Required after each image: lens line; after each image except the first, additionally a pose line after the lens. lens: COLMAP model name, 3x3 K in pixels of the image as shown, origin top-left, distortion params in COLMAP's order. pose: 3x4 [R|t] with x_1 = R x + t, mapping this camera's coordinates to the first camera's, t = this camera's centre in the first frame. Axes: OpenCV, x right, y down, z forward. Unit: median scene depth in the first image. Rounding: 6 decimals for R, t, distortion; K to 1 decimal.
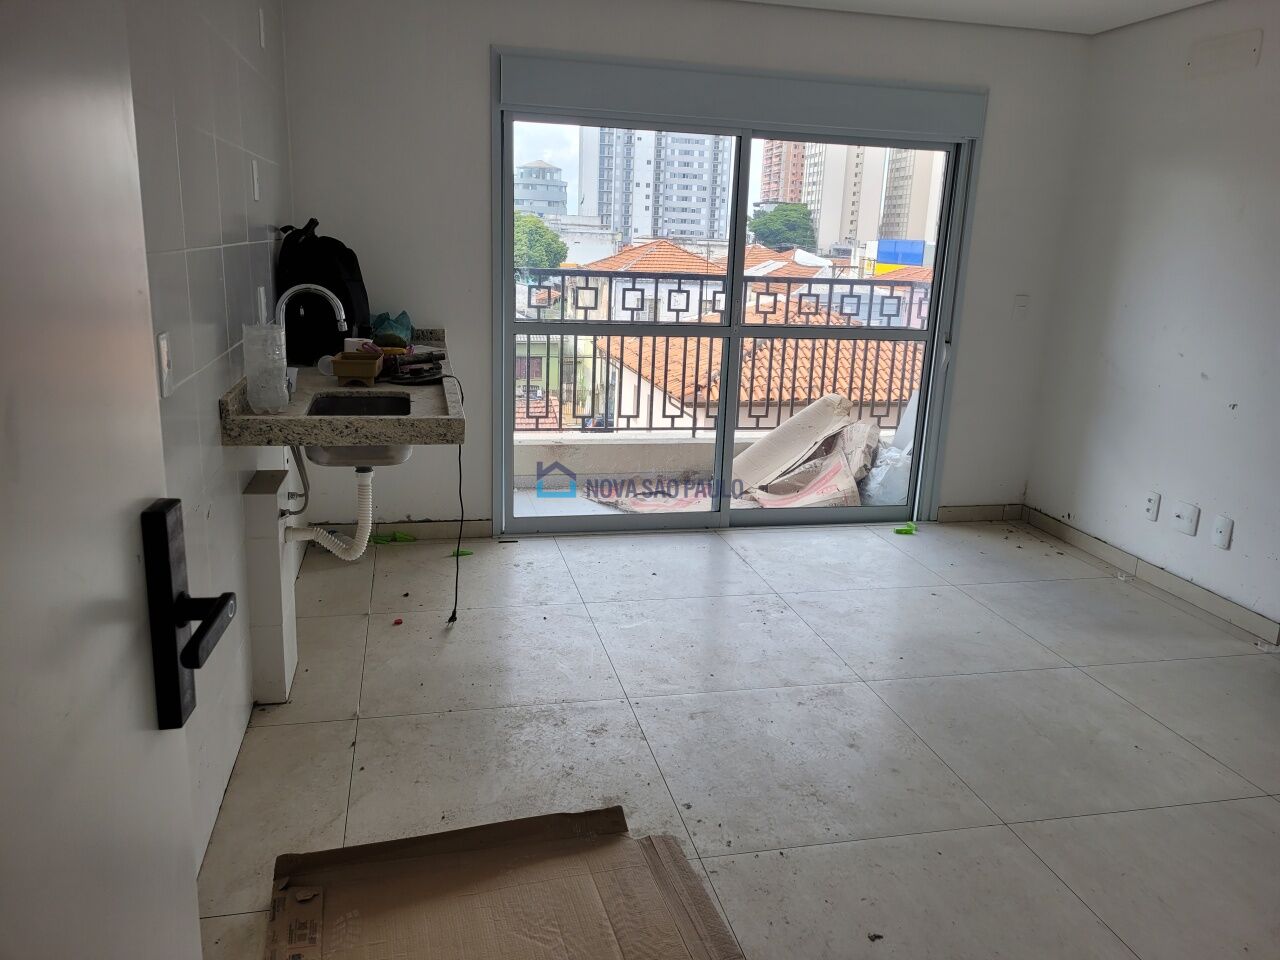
lens RADIAL K [[986.2, 0, 640.0], [0, 986.2, 480.0], [0, 0, 1]] dist [0.001752, -0.003179]
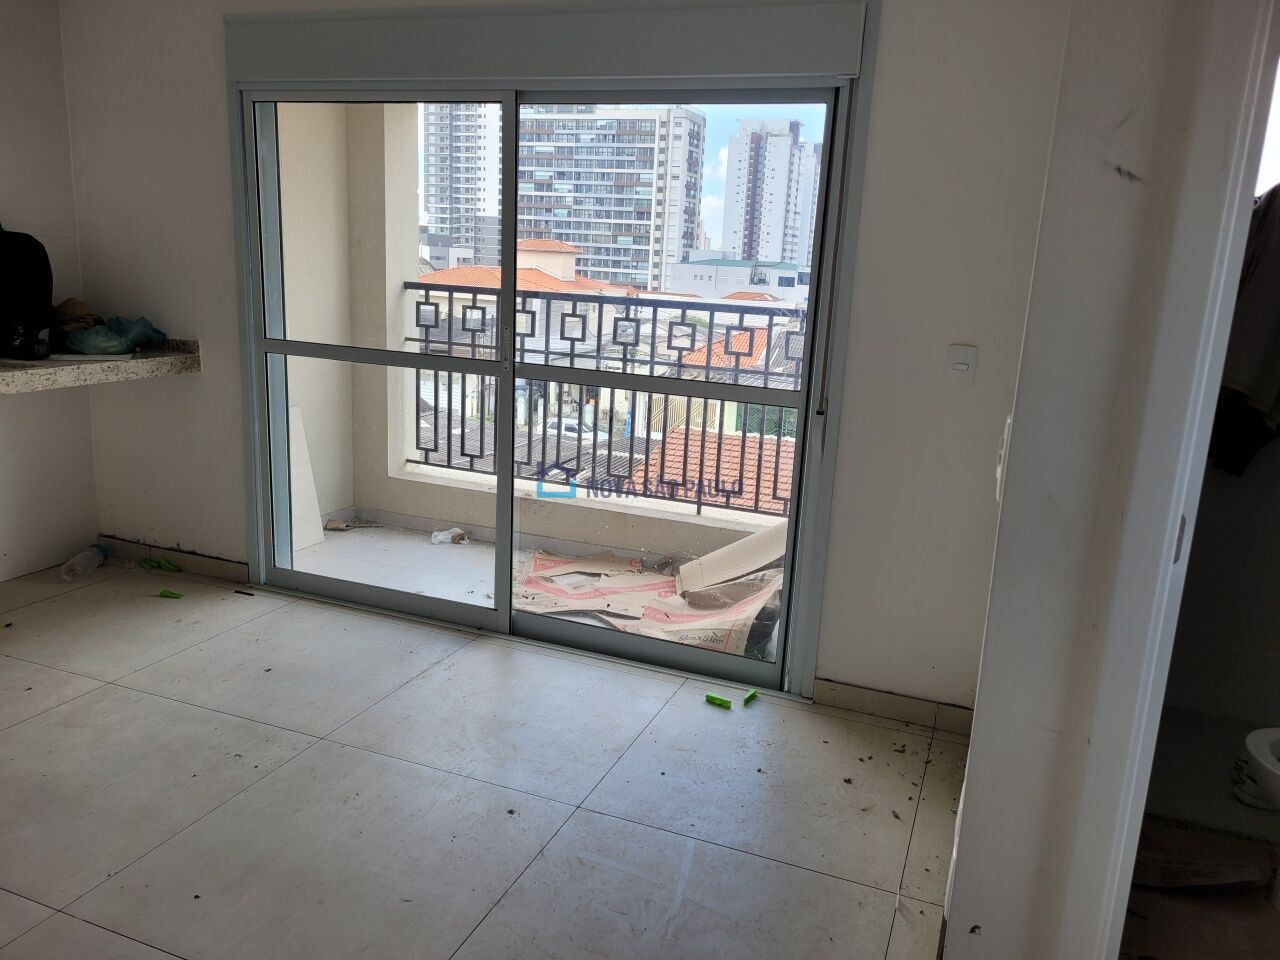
lens RADIAL K [[984.7, 0, 639.4], [0, 984.7, 408.1], [0, 0, 1]] dist [0.026020, -0.000618]
pose [[0.826499, 0.084159, -0.556611, 0.566750], [-0.156266, 0.984202, -0.083225, -0.070741], [0.540814, 0.155765, 0.826594, 0.441971]]
